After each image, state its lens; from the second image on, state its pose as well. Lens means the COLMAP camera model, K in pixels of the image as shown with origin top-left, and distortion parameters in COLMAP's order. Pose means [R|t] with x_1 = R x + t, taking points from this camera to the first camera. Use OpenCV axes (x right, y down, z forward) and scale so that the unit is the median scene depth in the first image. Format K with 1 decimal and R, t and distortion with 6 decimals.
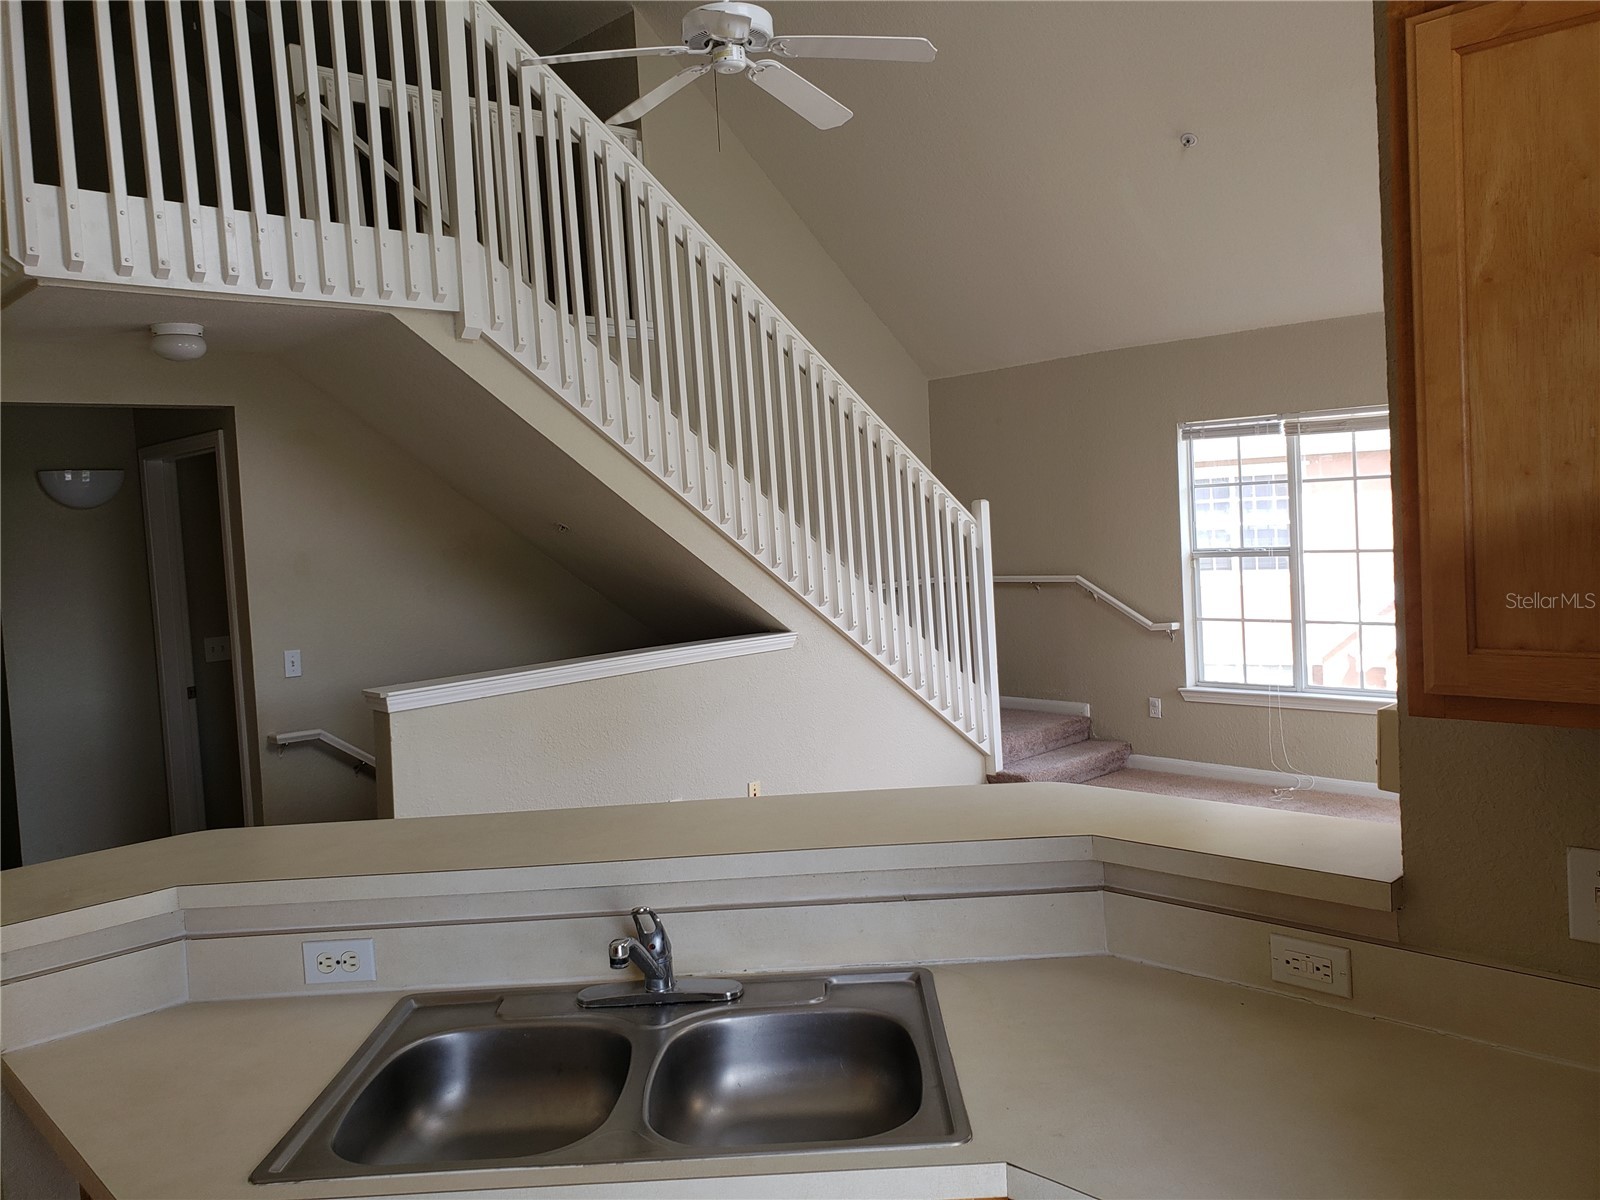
lens RADIAL K [[1256.7, 0, 800.0], [0, 1256.7, 600.0], [0, 0, 1]] dist [0.087734, -0.083228]
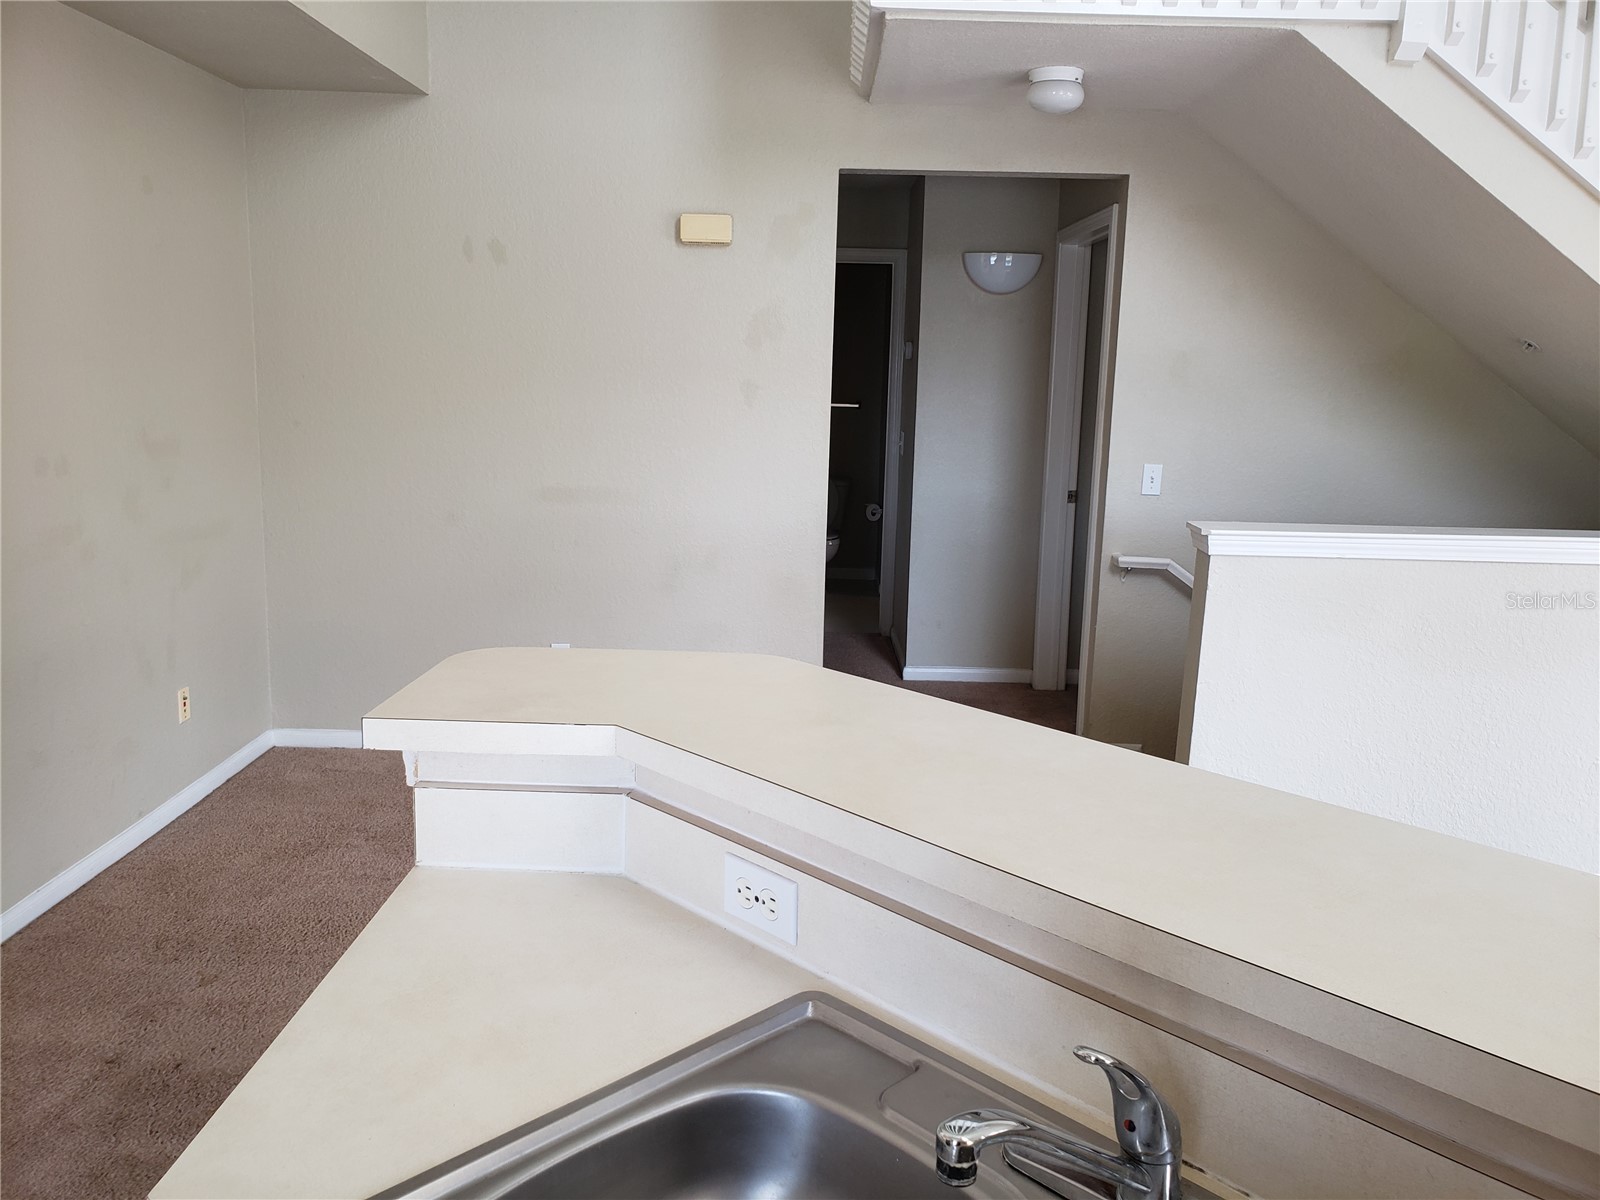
lens RADIAL K [[1263.0, 0, 804.7], [0, 1263.0, 567.1], [0, 0, 1]] dist [0.004494, 0.002622]
pose [[0.710701, 0.188907, -0.677656, 0.033889], [-0.113117, 0.981424, 0.154954, 0.001943], [0.694340, -0.033472, 0.718868, 0.237662]]
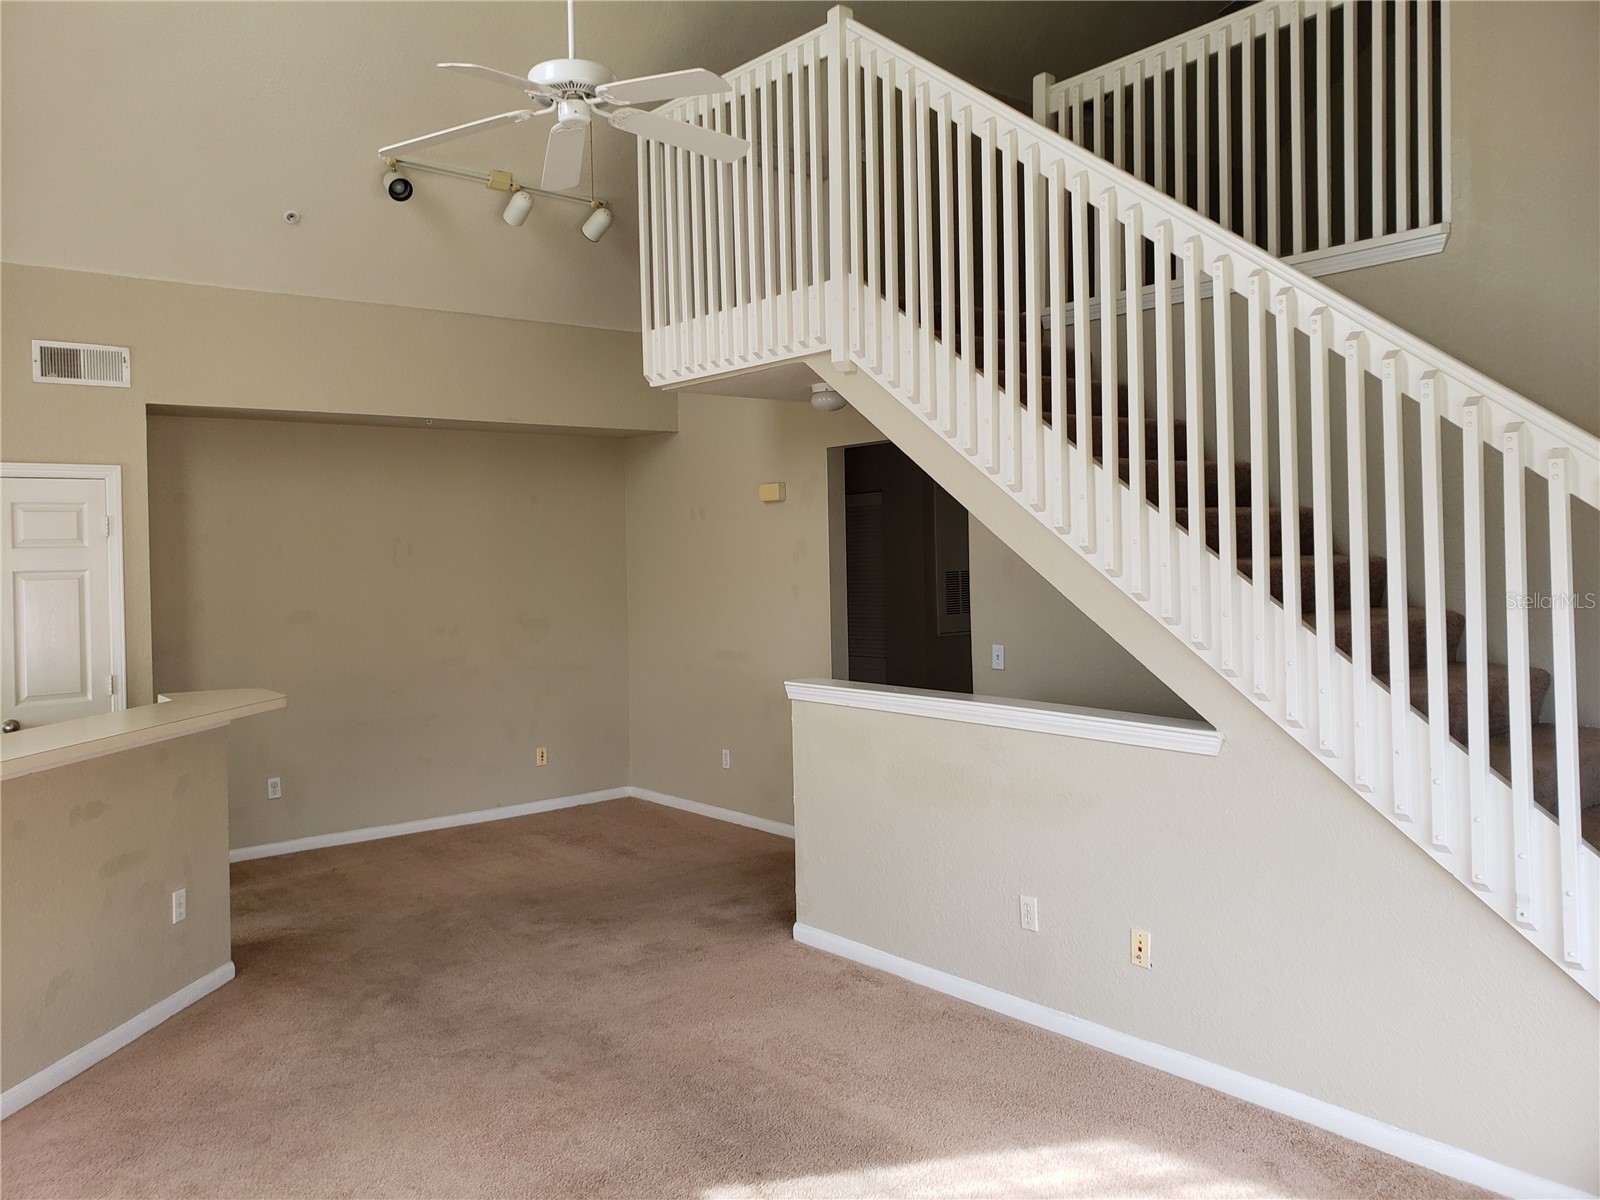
lens RADIAL K [[1239.9, 0, 797.0], [0, 1239.9, 526.7], [0, 0, 1]] dist [0.036771, -0.002516]
pose [[-0.084194, 0.037242, -0.995753, 0.775044], [-0.044238, 0.998176, 0.041073, -0.112574], [0.995467, 0.047509, -0.082393, 1.027164]]
